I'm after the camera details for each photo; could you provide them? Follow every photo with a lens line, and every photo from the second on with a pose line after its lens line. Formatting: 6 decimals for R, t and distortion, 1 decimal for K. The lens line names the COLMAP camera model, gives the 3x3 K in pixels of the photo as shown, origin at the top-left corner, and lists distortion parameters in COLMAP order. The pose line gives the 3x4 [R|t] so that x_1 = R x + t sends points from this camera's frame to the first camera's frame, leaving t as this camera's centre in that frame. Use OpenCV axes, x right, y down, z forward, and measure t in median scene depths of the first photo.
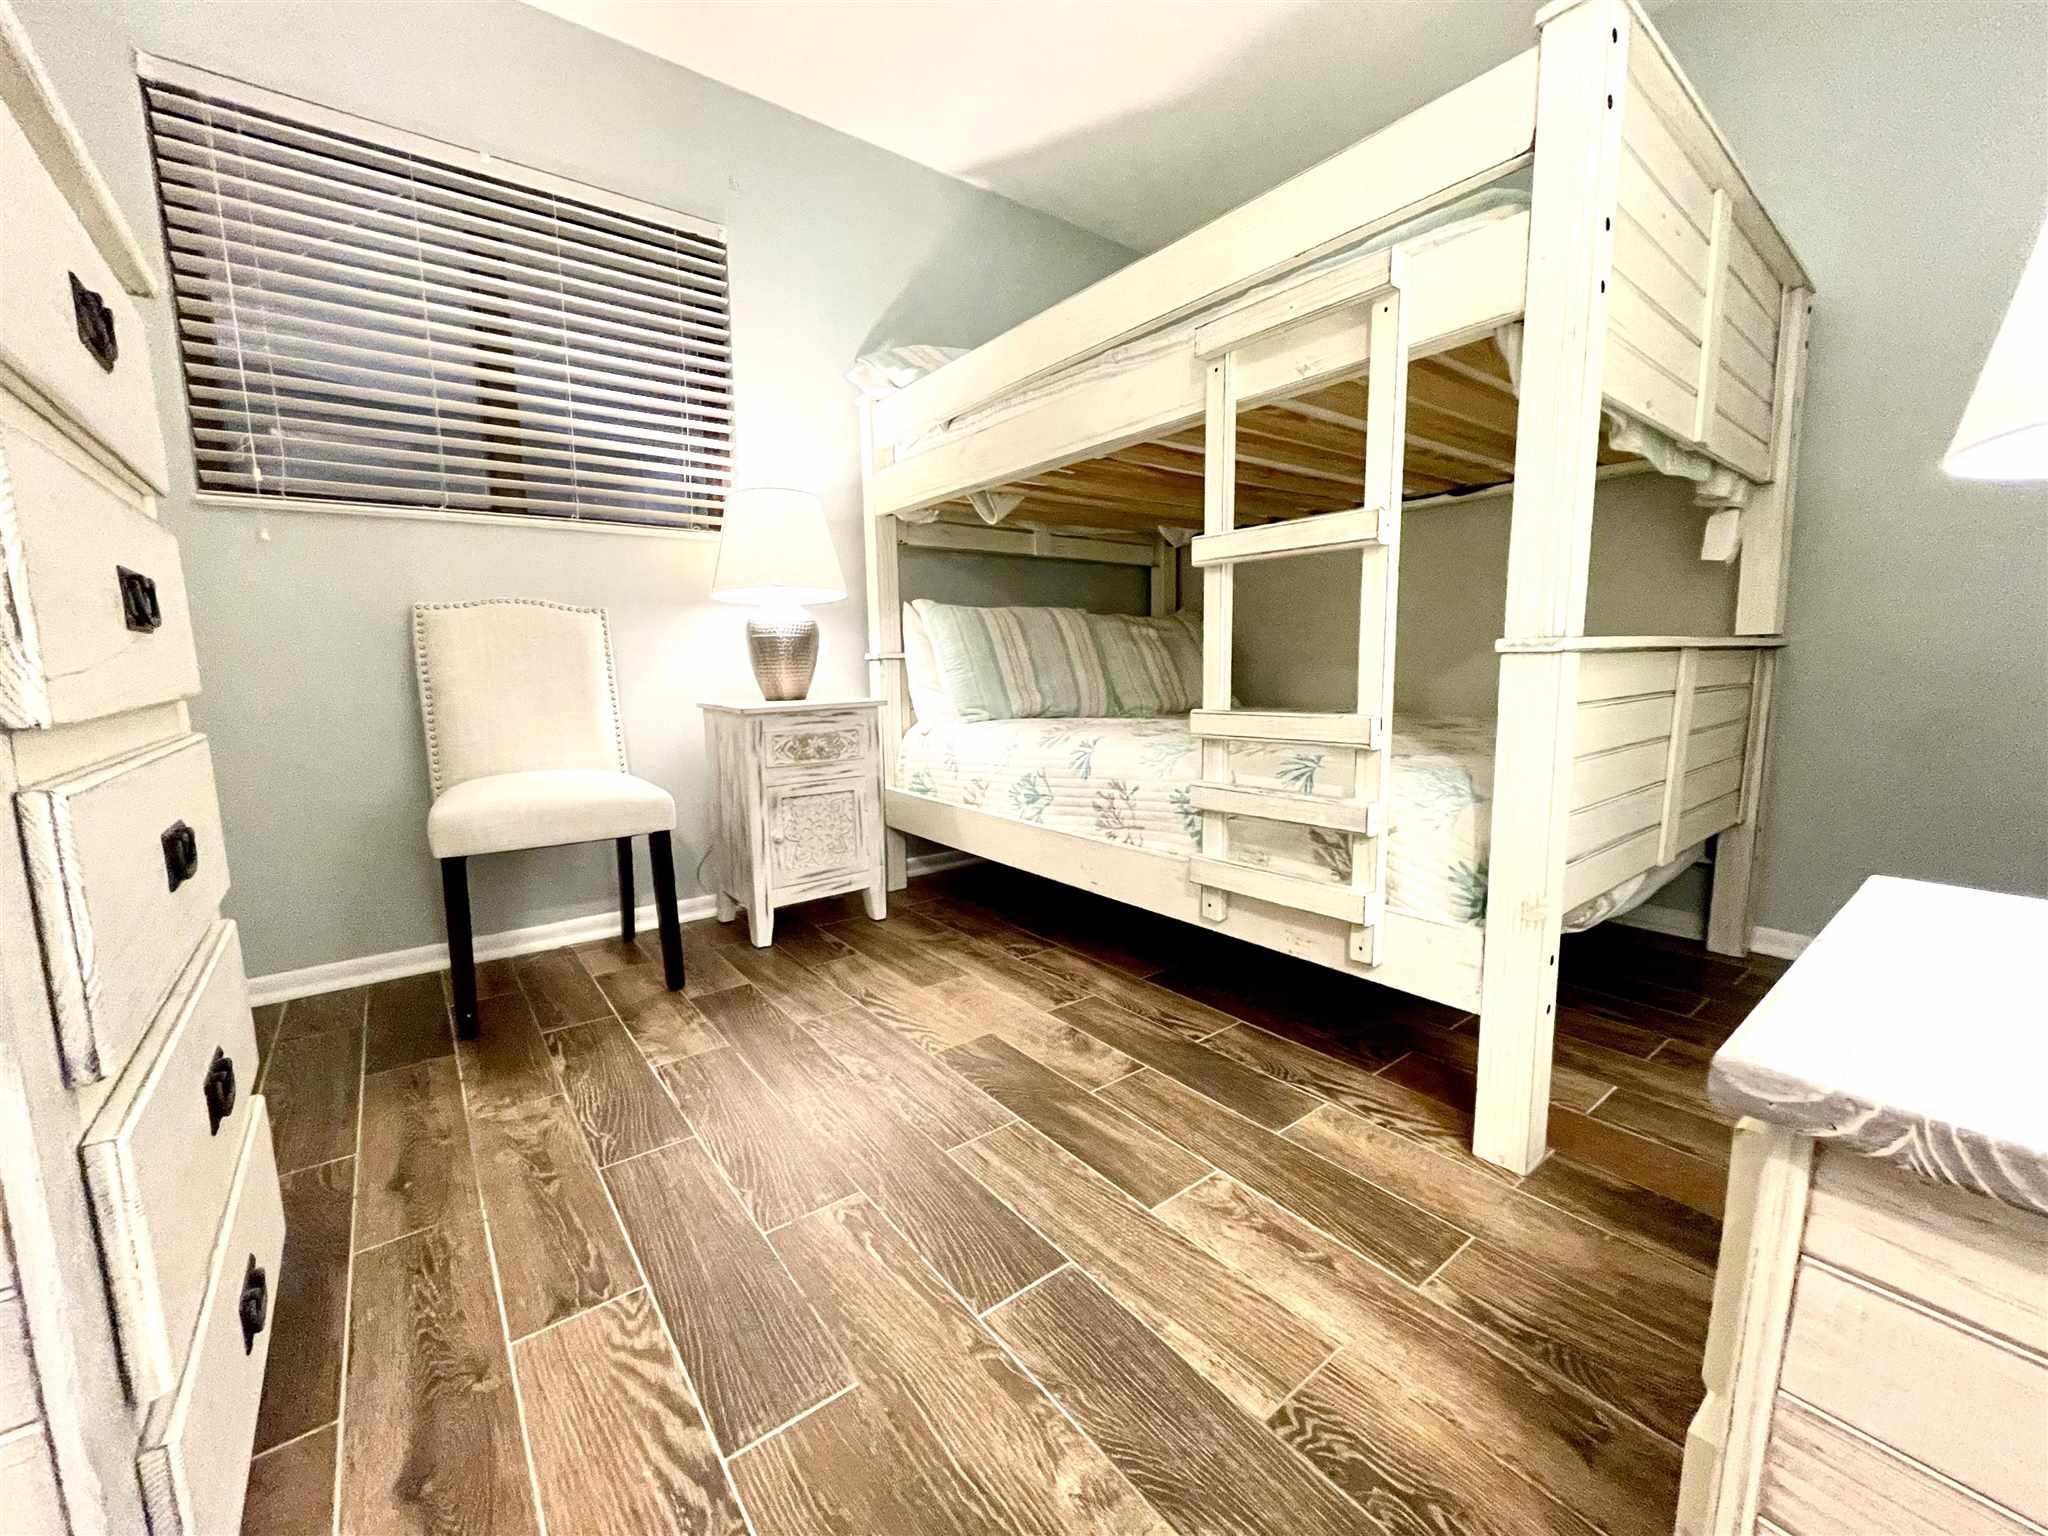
lens RADIAL K [[821.8, 0, 1024.0], [0, 821.8, 768.0], [0, 0, 1]] dist [0.001141, -0.002786]
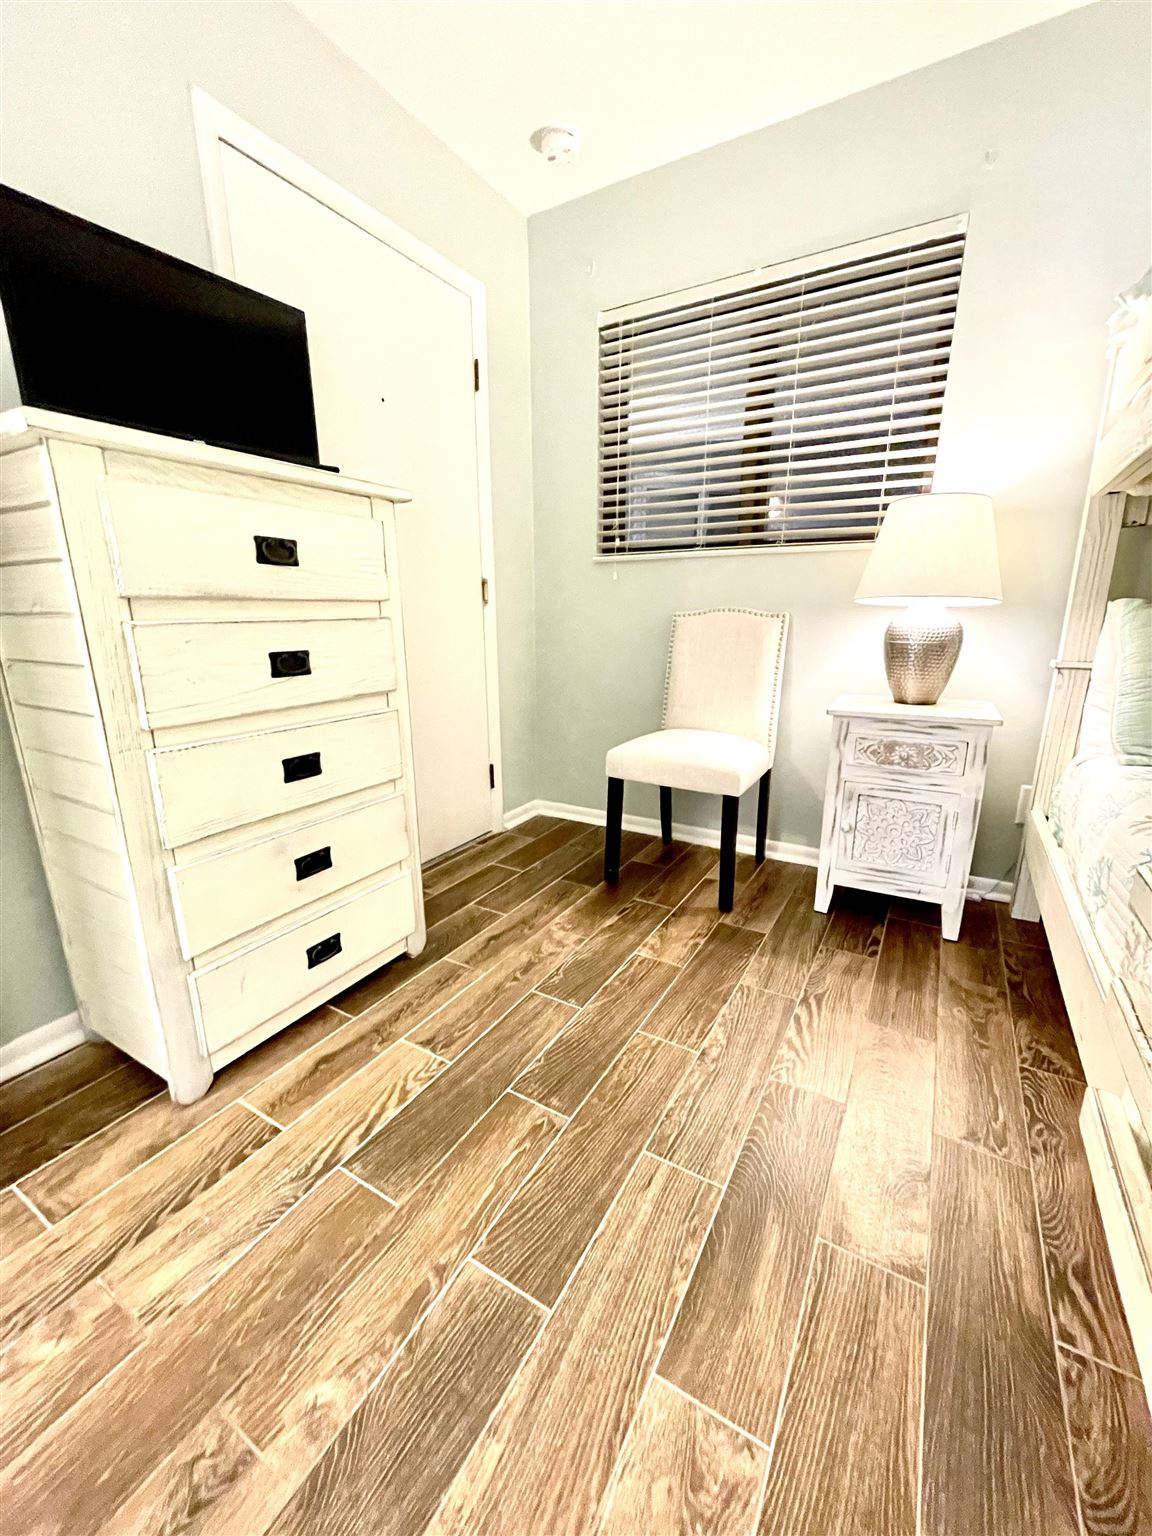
lens RADIAL K [[616.4, 0, 576.0], [0, 616.4, 768.0], [0, 0, 1]] dist [0.001141, -0.002786]
pose [[0.376362, 0.241133, -0.894543, 0.405397], [-0.127536, 0.969828, 0.207769, -0.167259], [0.917653, 0.035890, 0.395759, 0.454813]]
